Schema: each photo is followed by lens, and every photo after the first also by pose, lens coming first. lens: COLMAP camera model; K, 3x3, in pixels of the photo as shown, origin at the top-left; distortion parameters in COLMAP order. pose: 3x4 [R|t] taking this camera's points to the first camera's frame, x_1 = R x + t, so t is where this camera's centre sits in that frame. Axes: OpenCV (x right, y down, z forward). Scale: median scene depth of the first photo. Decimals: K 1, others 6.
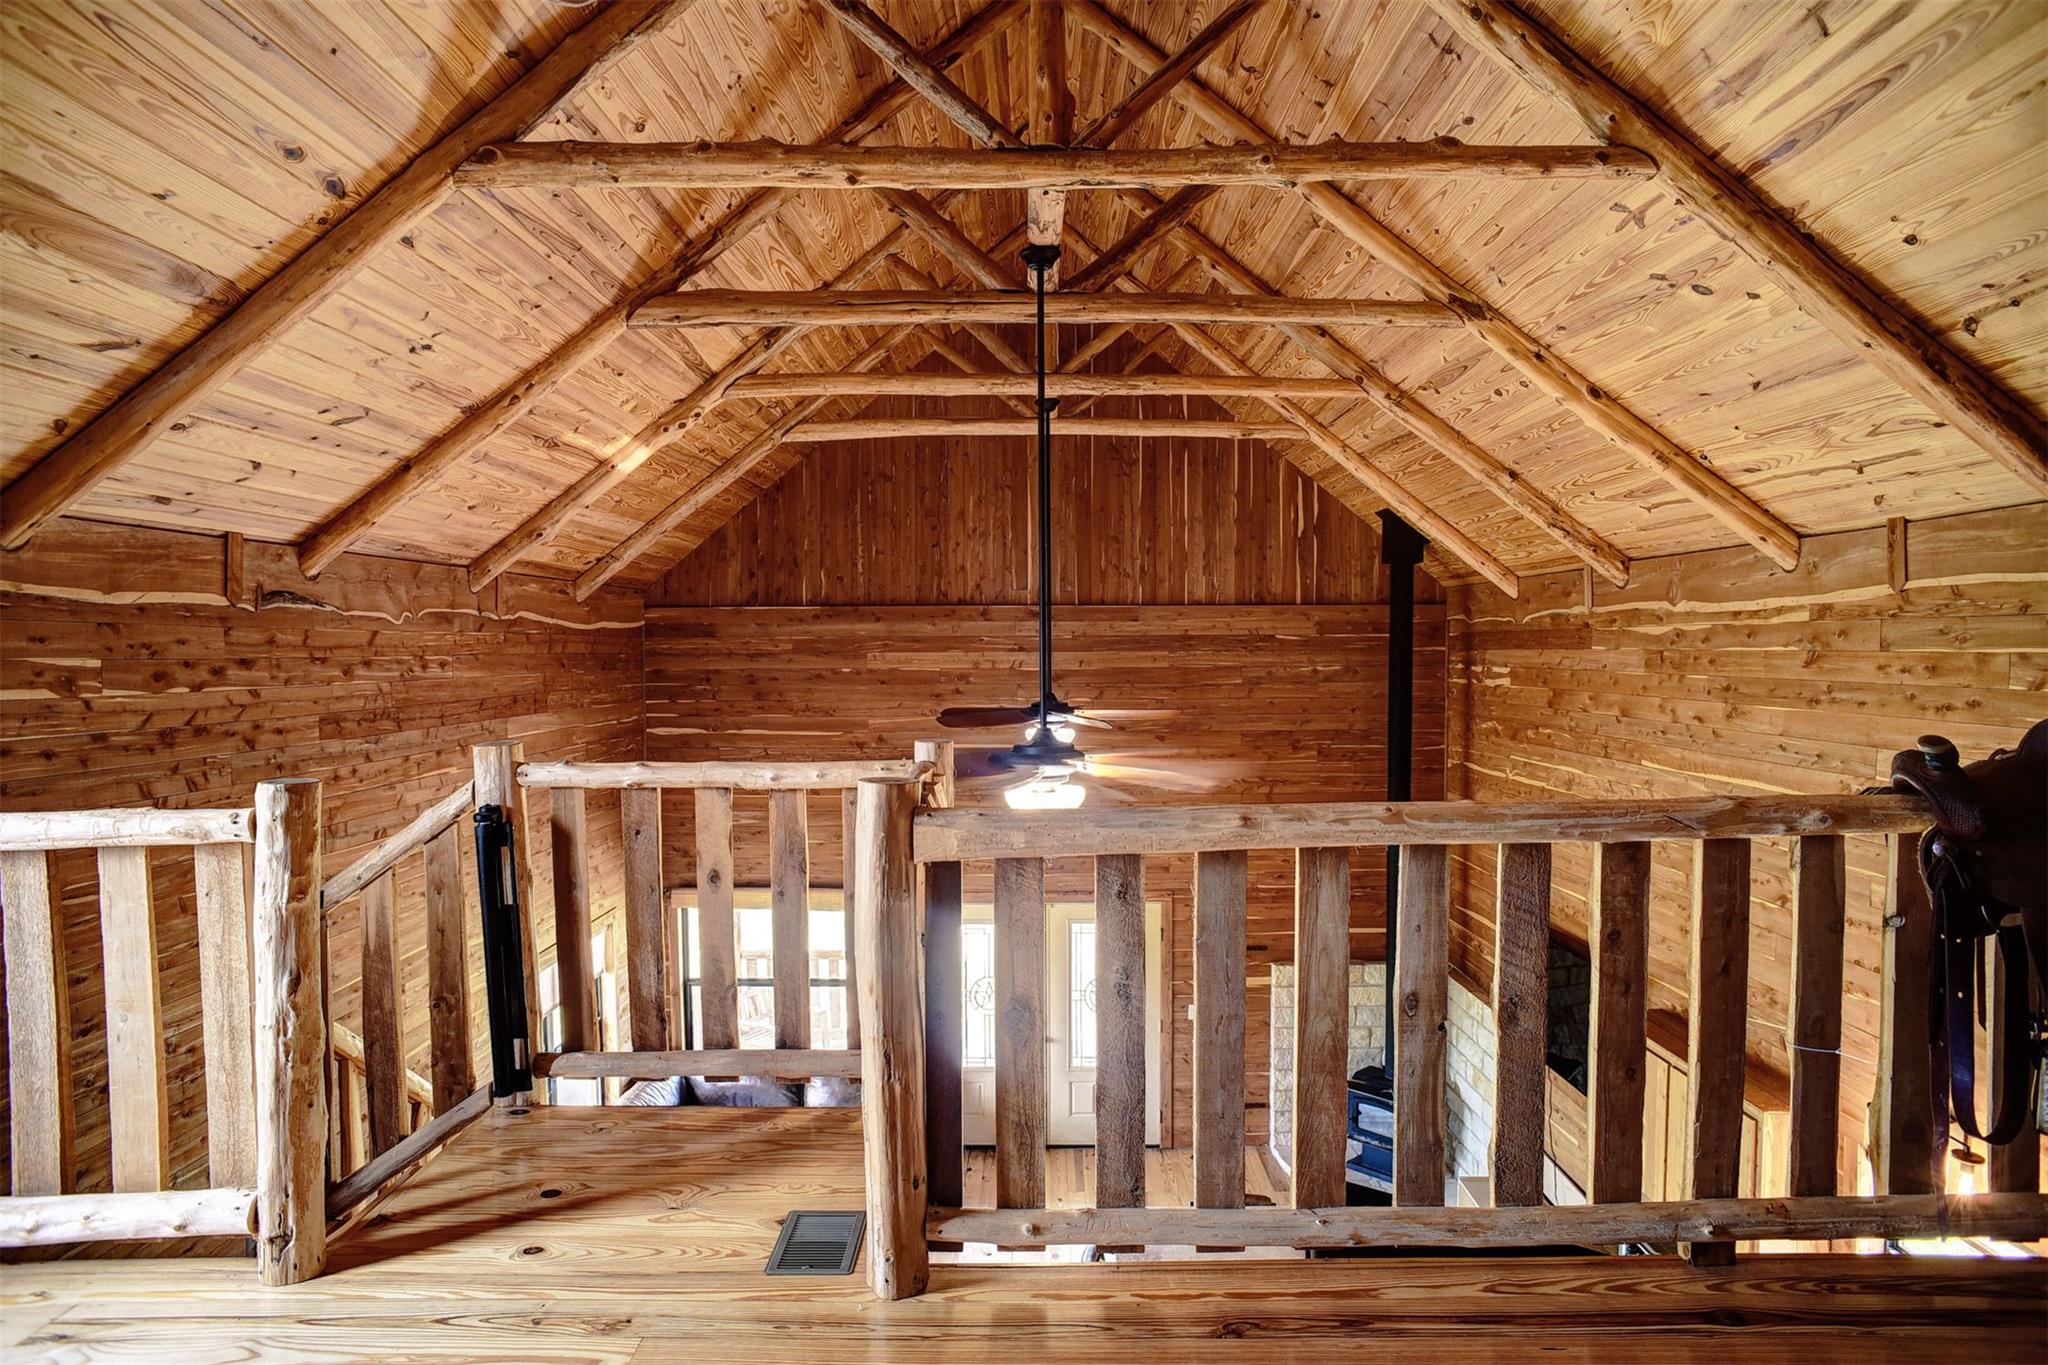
lens RADIAL K [[1174.8, 0, 1024.0], [0, 1174.8, 682.5], [0, 0, 1]] dist [-0.060939, 0.054668]
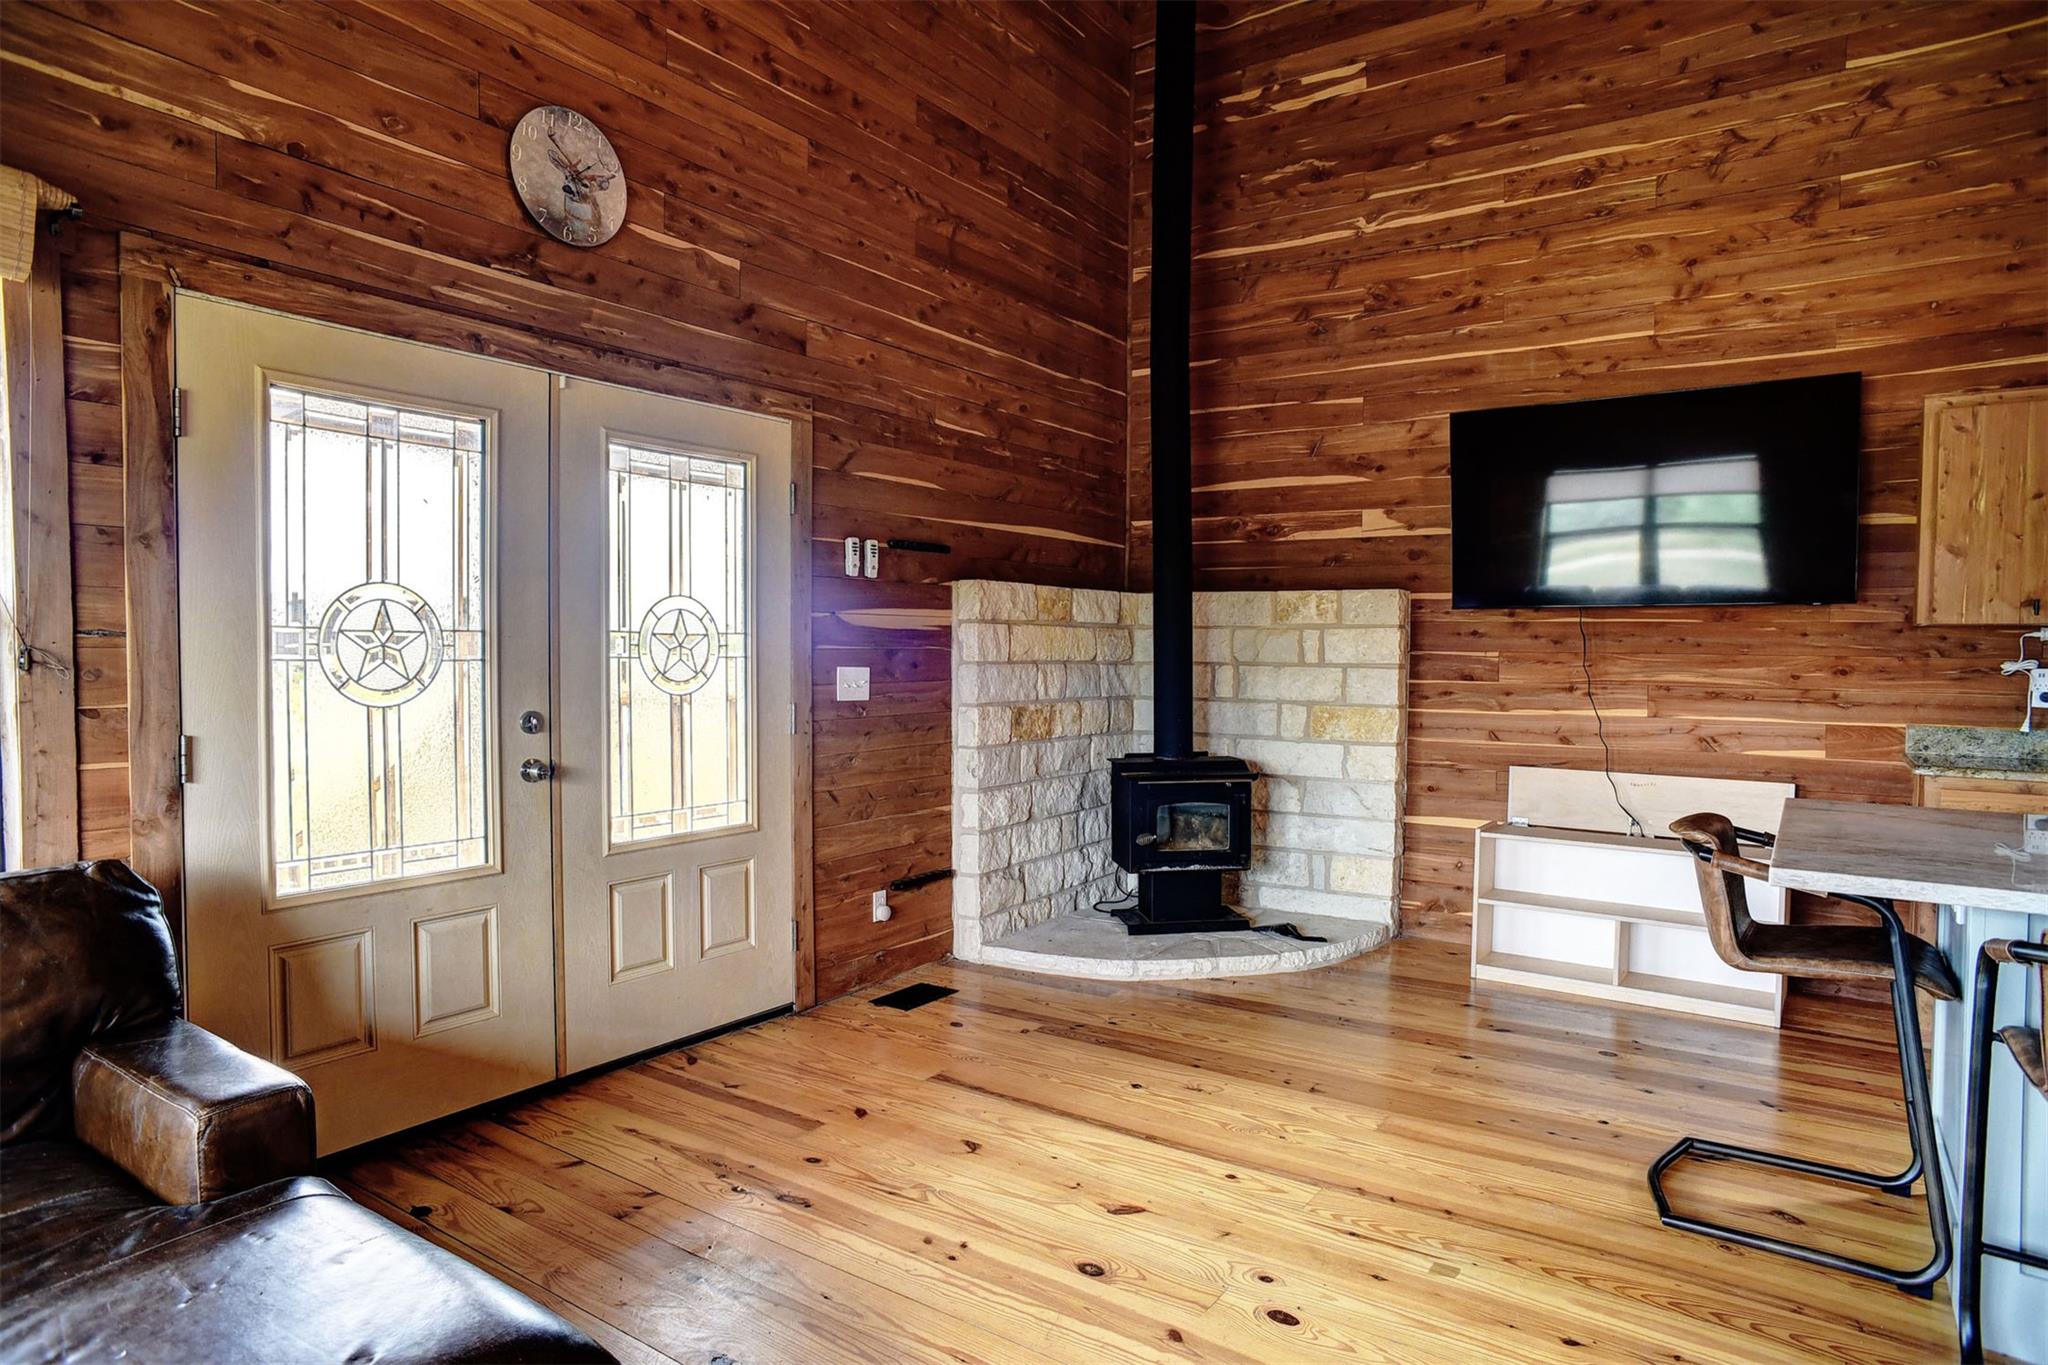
lens RADIAL K [[1179.6, 0, 1030.9], [0, 1179.6, 682.5], [0, 0, 1]] dist [-0.094903, 0.070947]
pose [[0.555538, -0.012496, 0.831397, -0.378820], [0.009033, 0.999919, 0.008994, 0.567634], [-0.831442, 0.002513, 0.555606, 1.418800]]
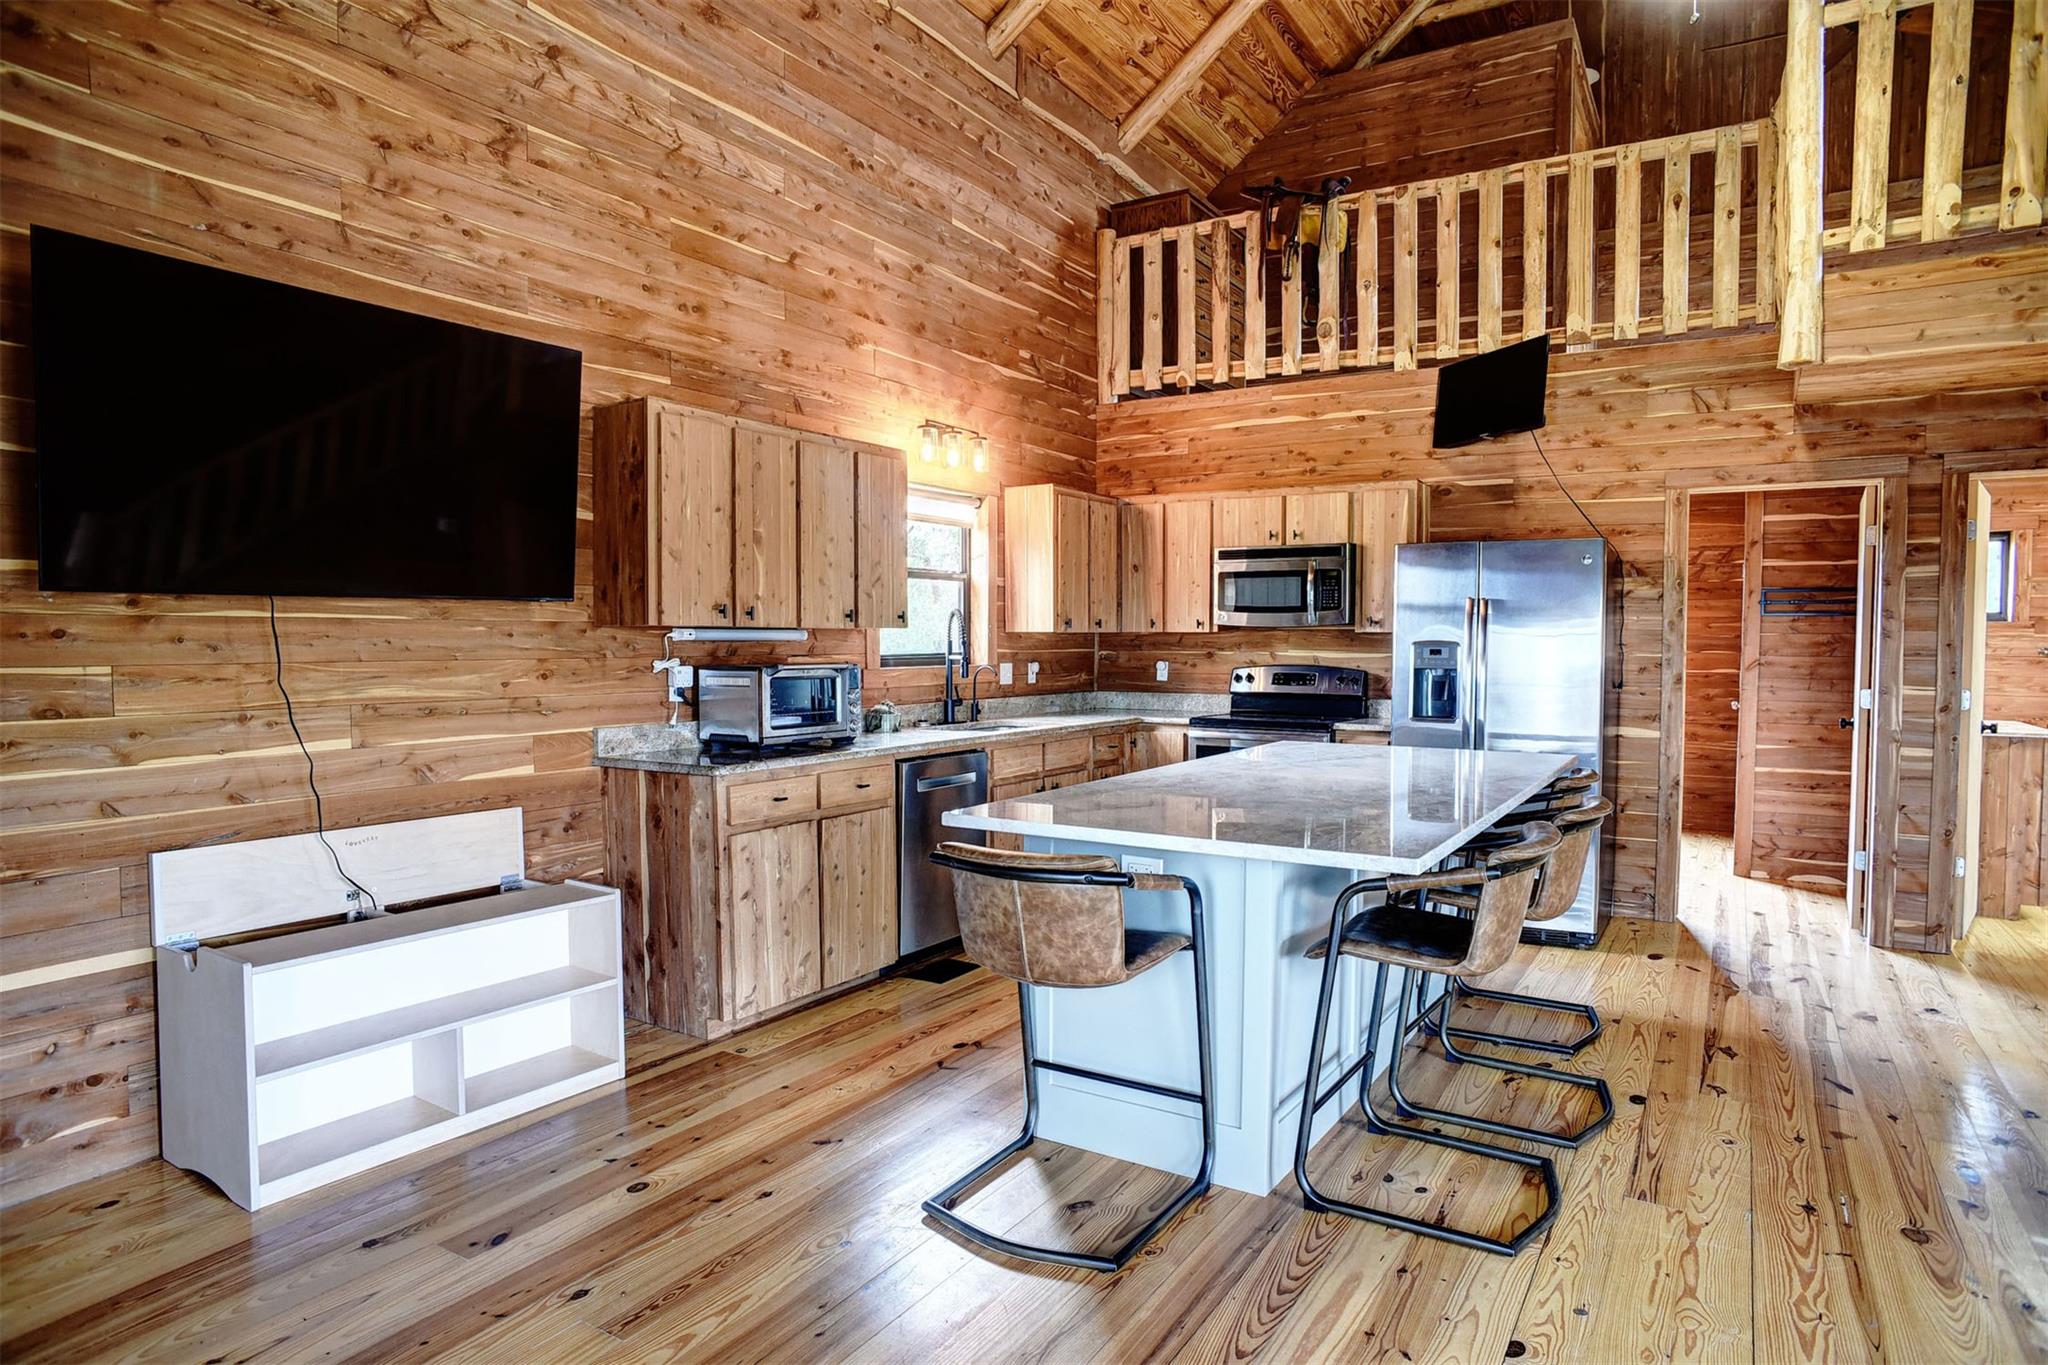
lens RADIAL K [[1179.6, 0, 1030.9], [0, 1179.6, 682.5], [0, 0, 1]] dist [-0.094903, 0.070947]
pose [[-0.853109, -0.015539, 0.521501, -0.001948], [0.017569, 0.998134, 0.058480, 0.535080], [-0.521437, 0.059052, -0.851244, 1.917043]]
